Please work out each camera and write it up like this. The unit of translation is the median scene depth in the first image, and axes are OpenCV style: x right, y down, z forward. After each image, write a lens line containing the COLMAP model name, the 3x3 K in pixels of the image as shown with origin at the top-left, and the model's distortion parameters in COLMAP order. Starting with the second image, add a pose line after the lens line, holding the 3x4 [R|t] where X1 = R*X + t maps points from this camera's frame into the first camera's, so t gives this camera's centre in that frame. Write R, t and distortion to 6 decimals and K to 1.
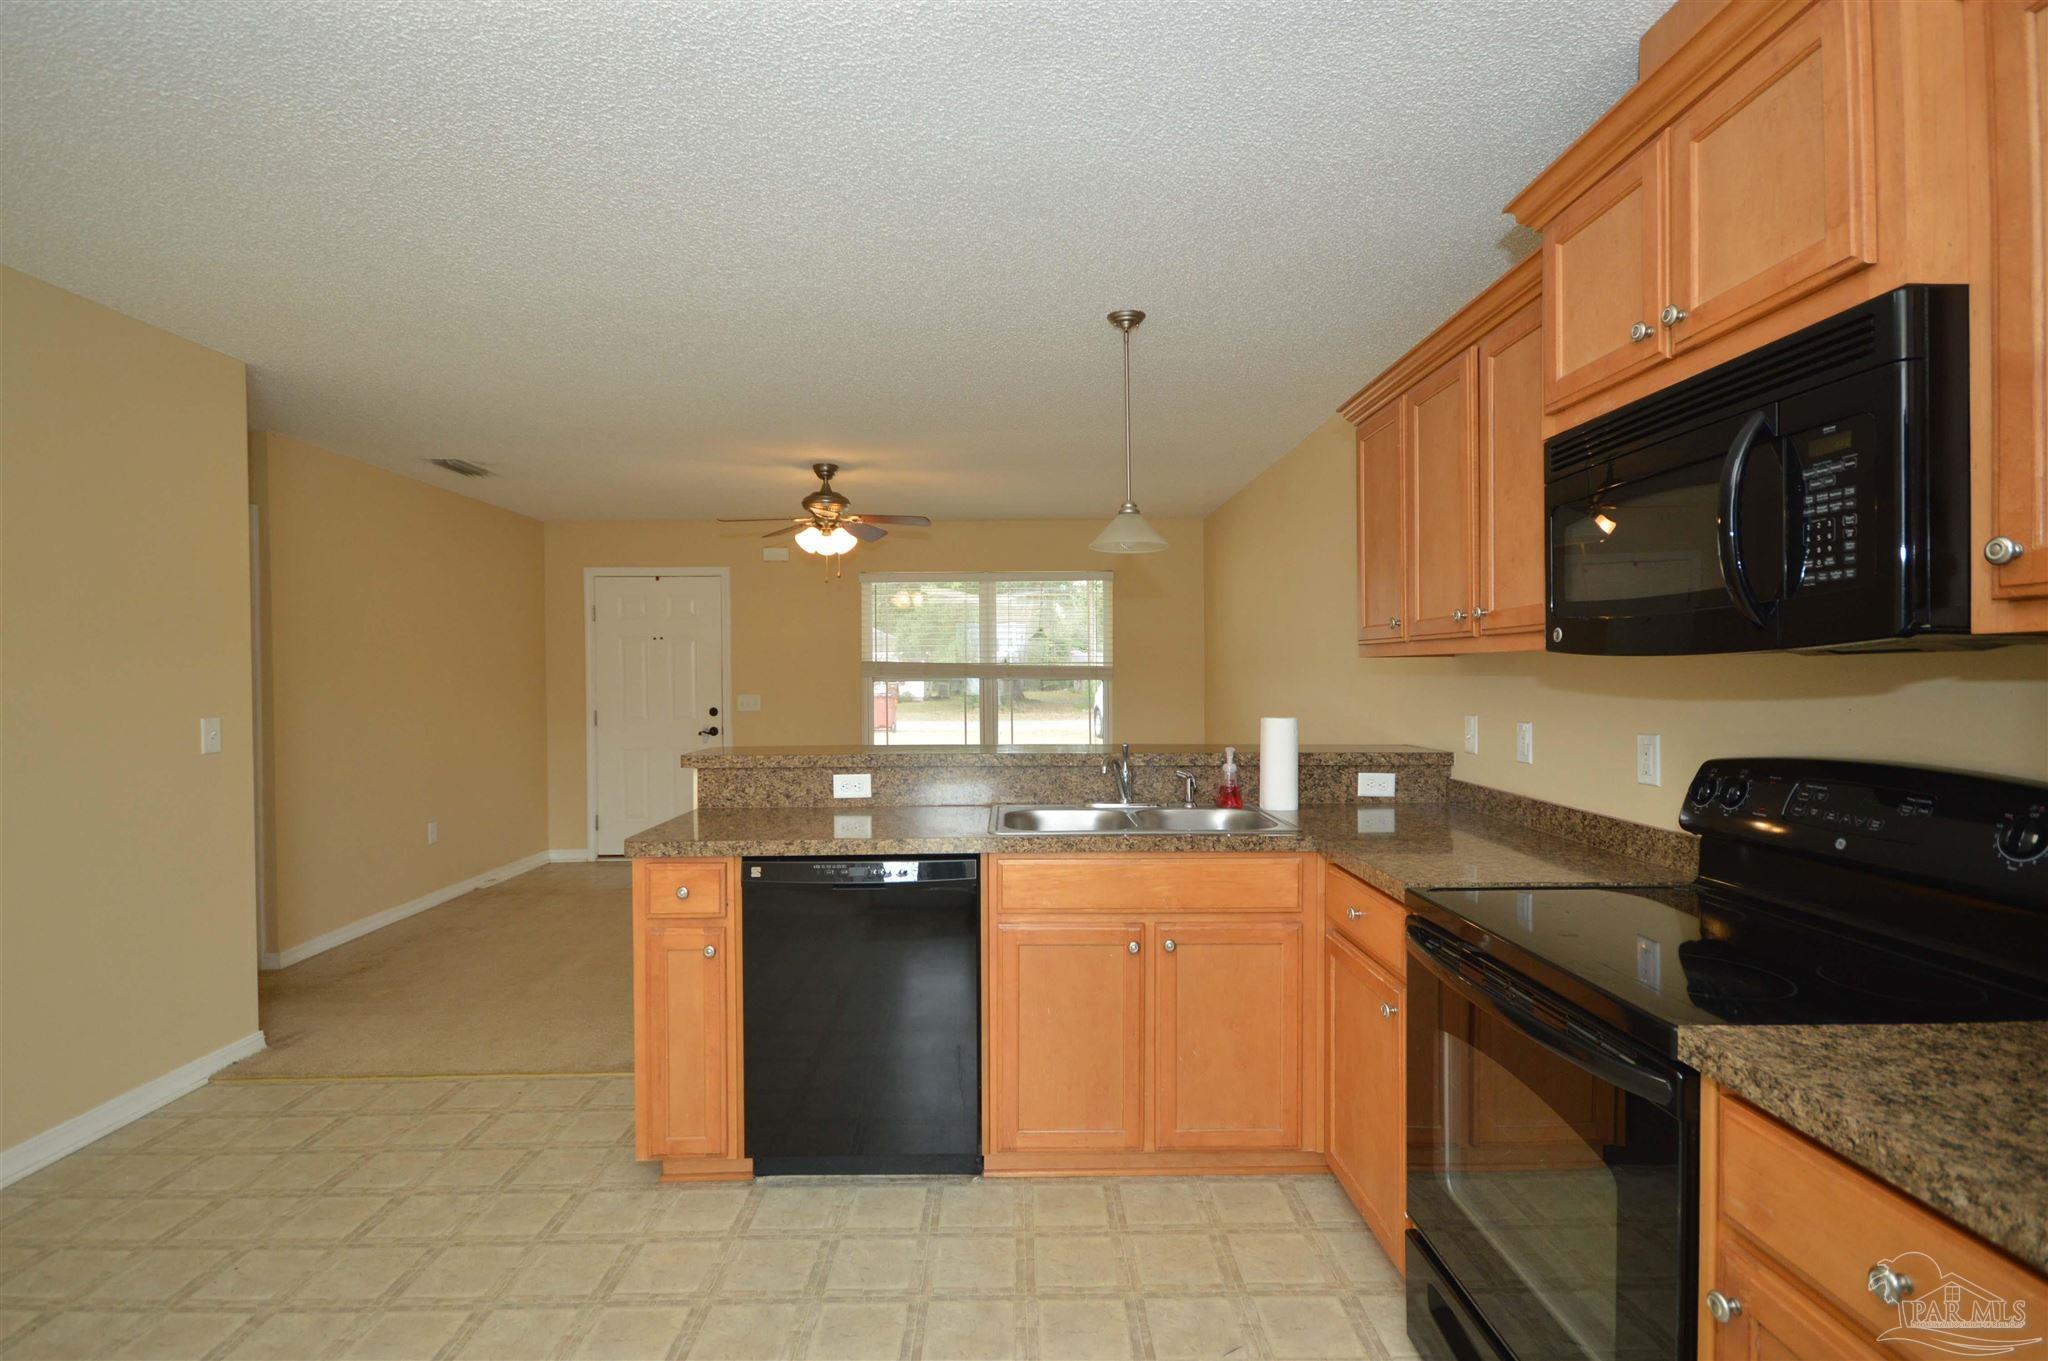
lens RADIAL K [[973.6, 0, 1024.0], [0, 973.6, 680.5], [0, 0, 1]] dist [-0.000529, 0.000024]
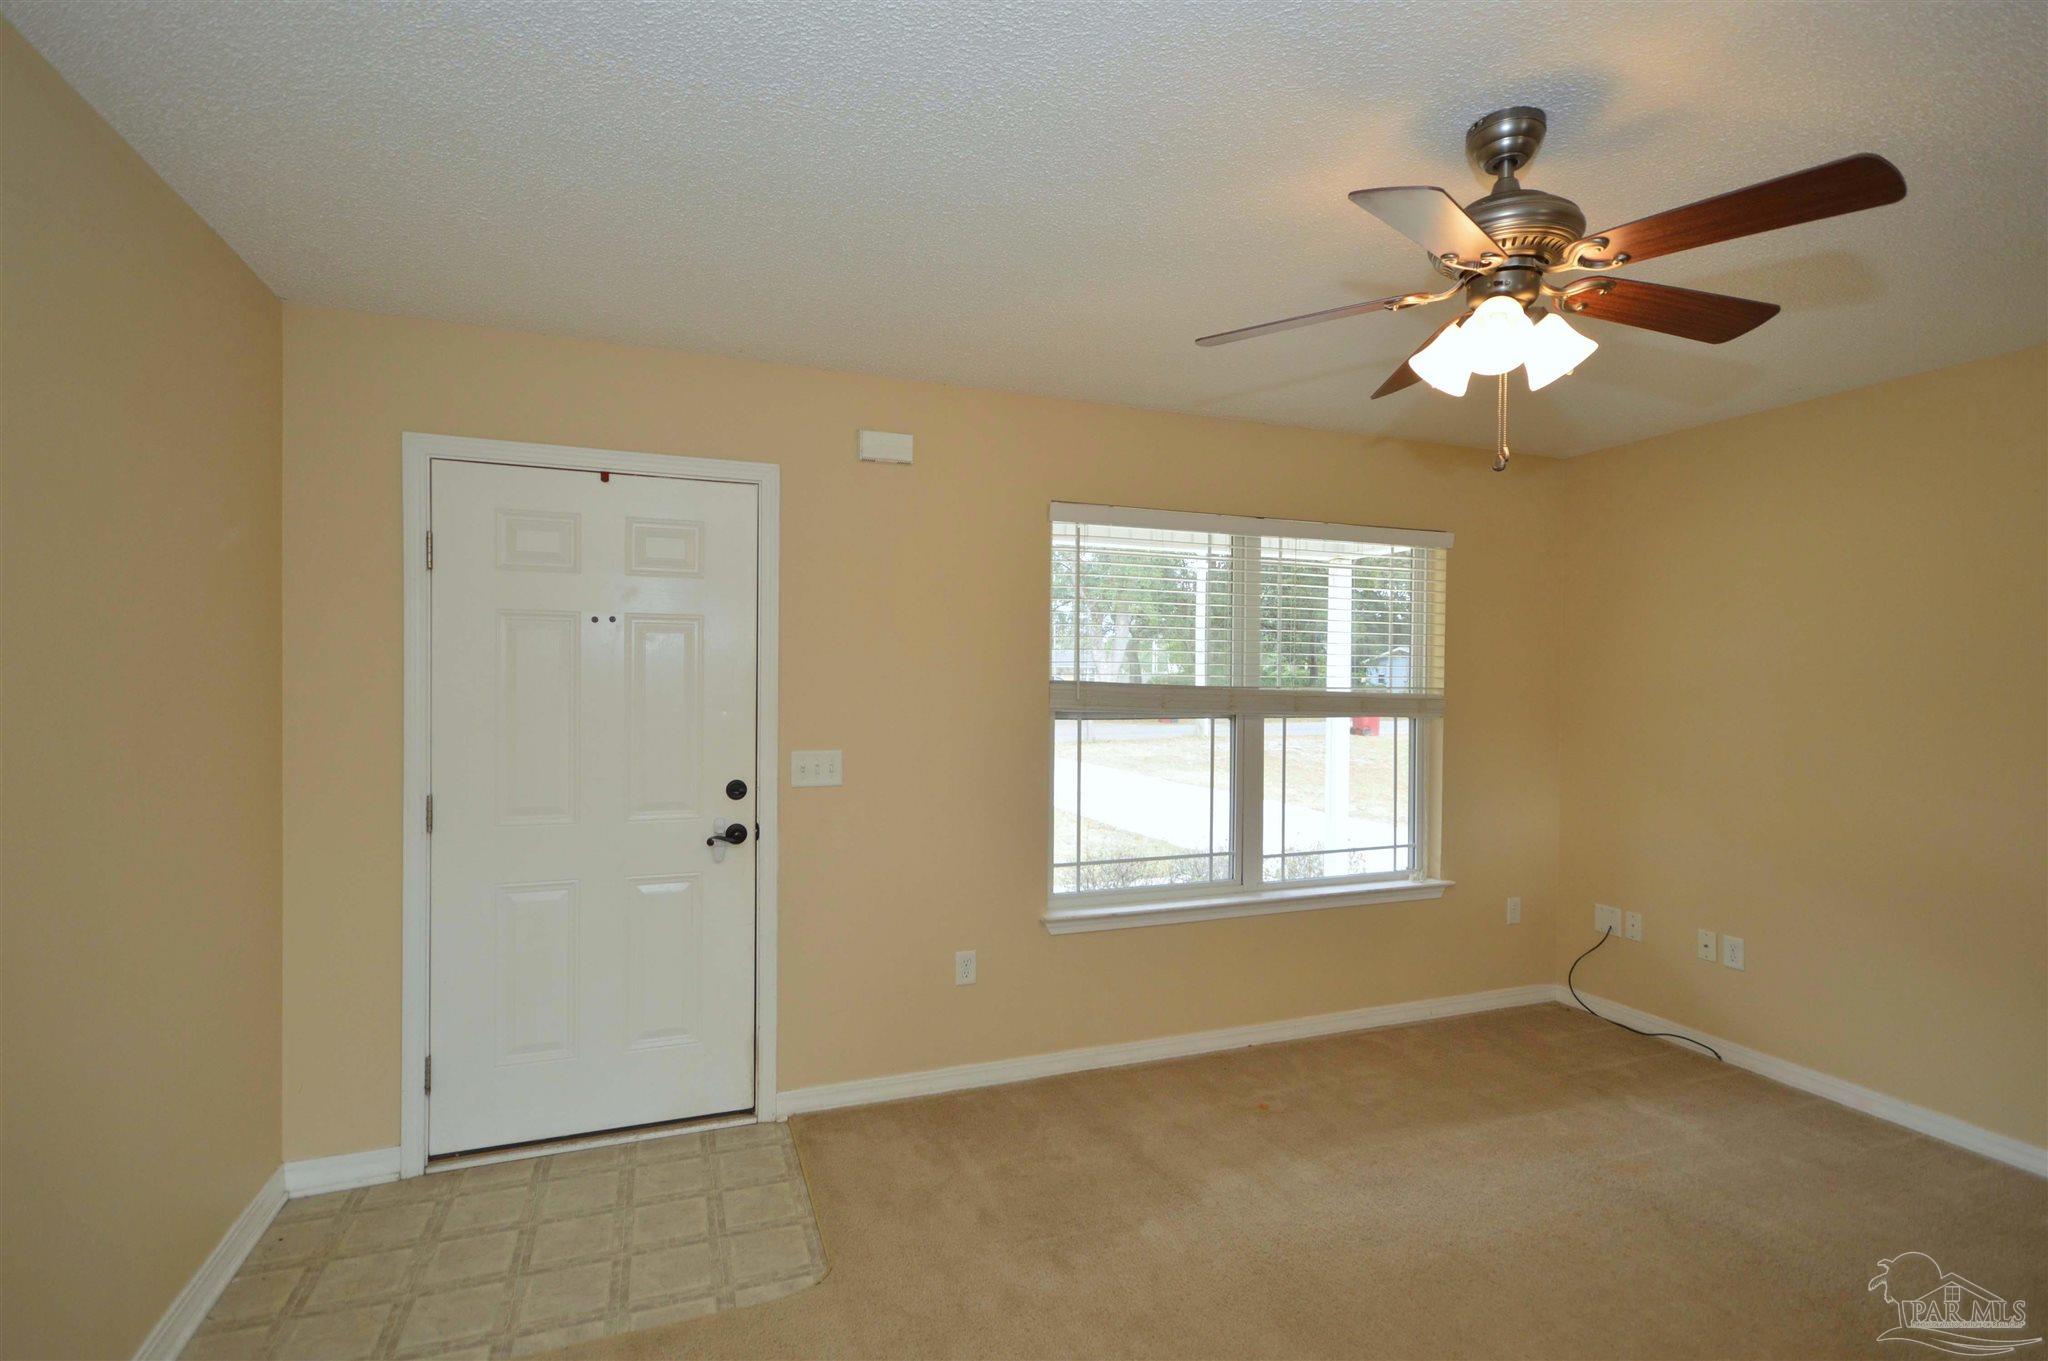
lens RADIAL K [[983.6, 0, 1024.0], [0, 983.6, 680.5], [0, 0, 1]] dist [0.002606, 0.000463]
pose [[0.938428, 0.015212, 0.345139, -0.815423], [-0.013033, 0.999878, -0.008635, -0.035063], [-0.345229, 0.003605, 0.938512, 1.248910]]
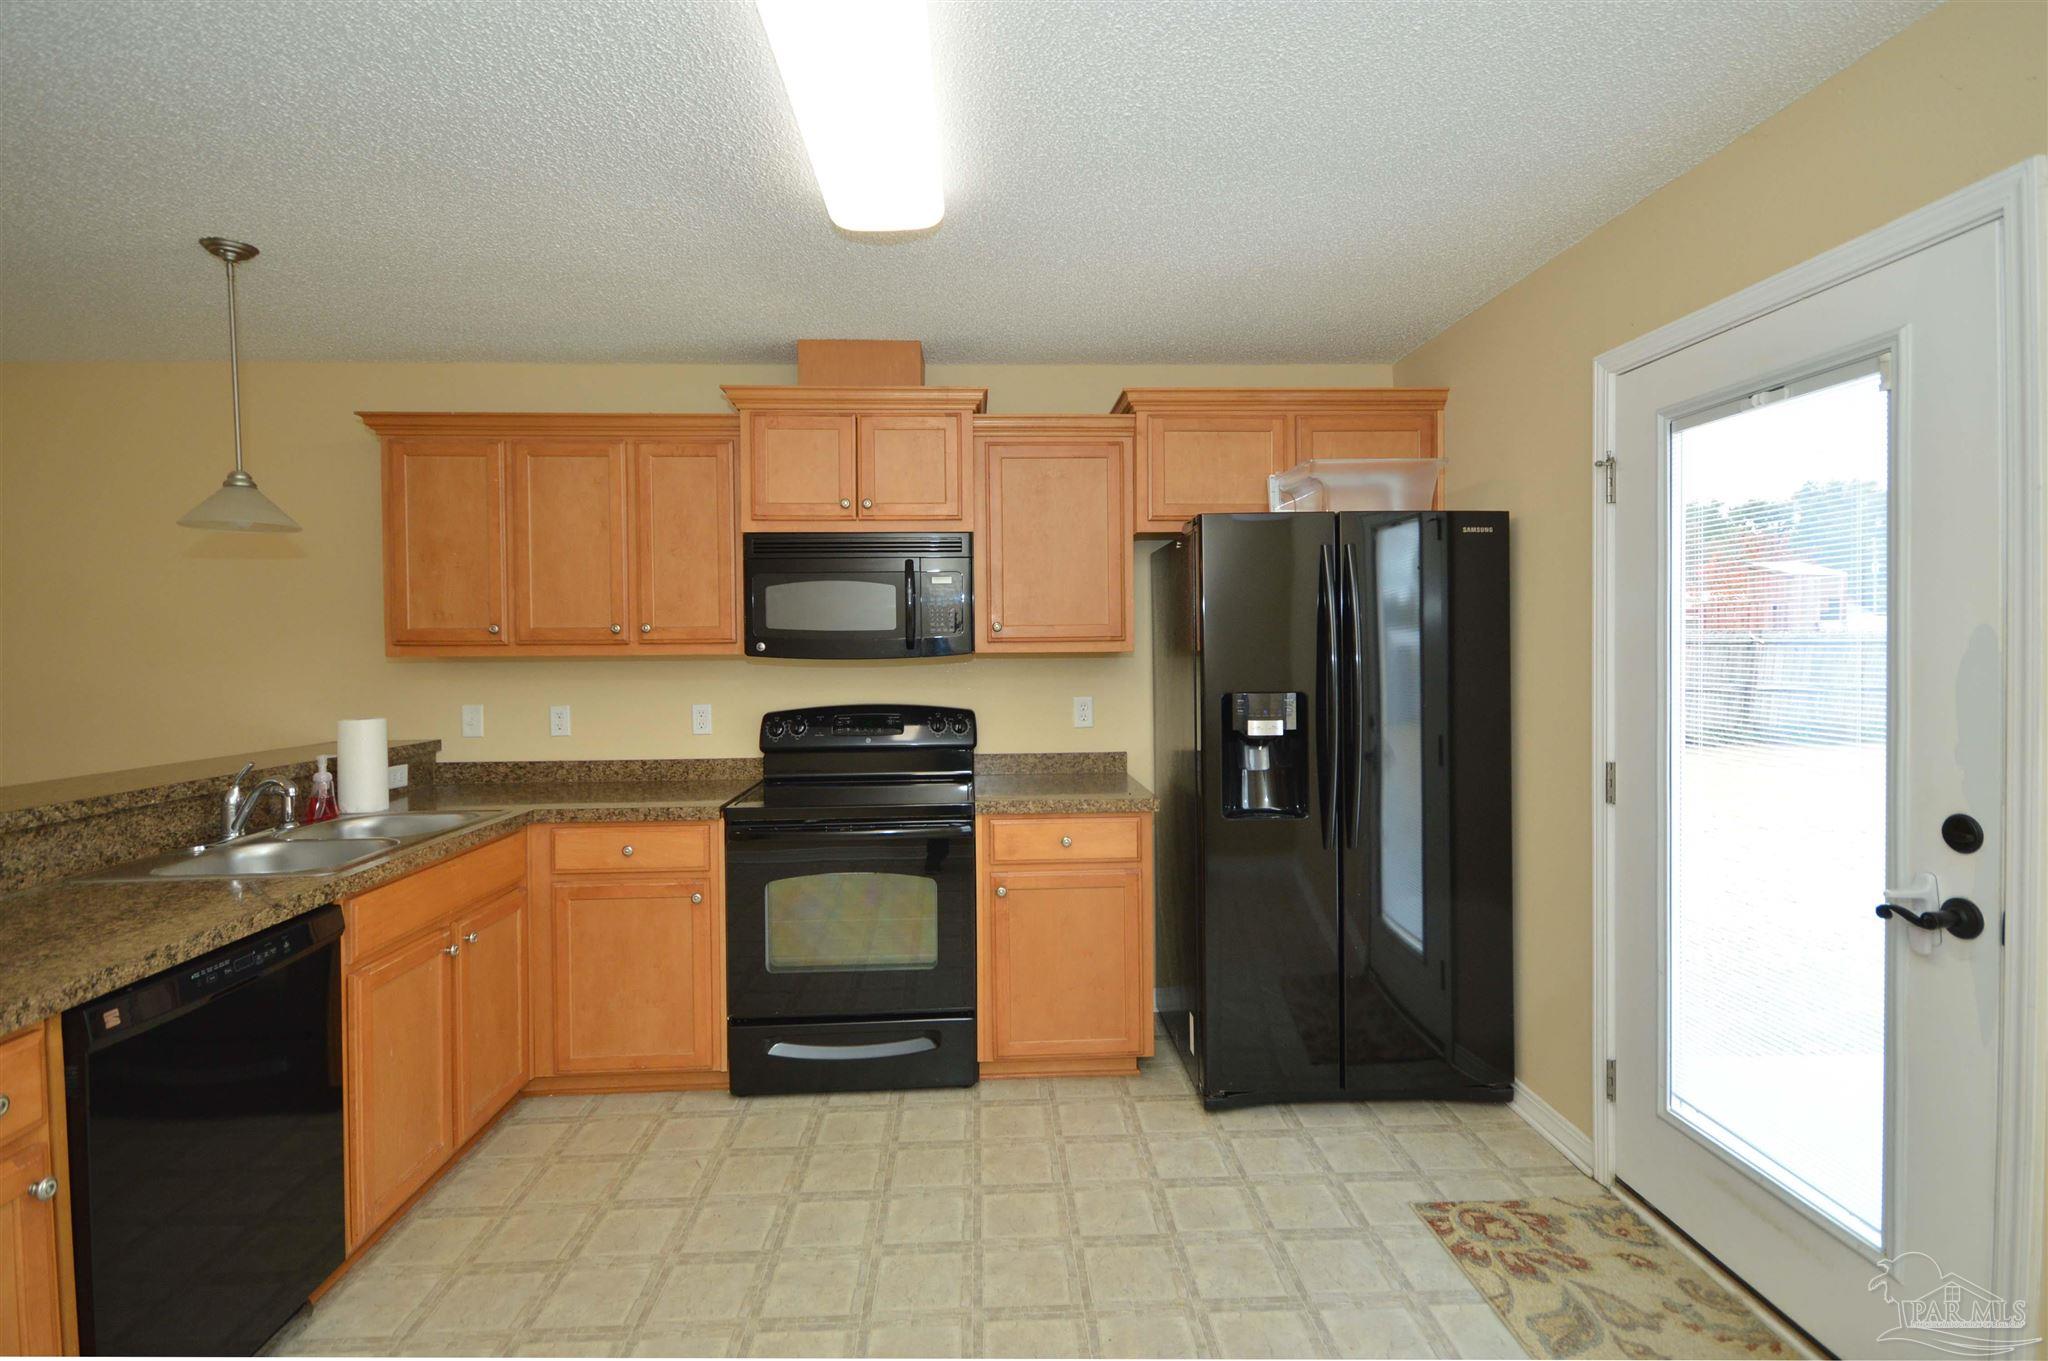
lens RADIAL K [[962.4, 0, 1029.3], [0, 962.4, 647.2], [0, 0, 1]] dist [0.000352, 0.000006]
pose [[-0.039015, 0.002966, 0.999234, -0.736387], [0.017467, 0.999845, -0.002286, -0.020585], [-0.999086, 0.017364, -0.039061, 0.360804]]
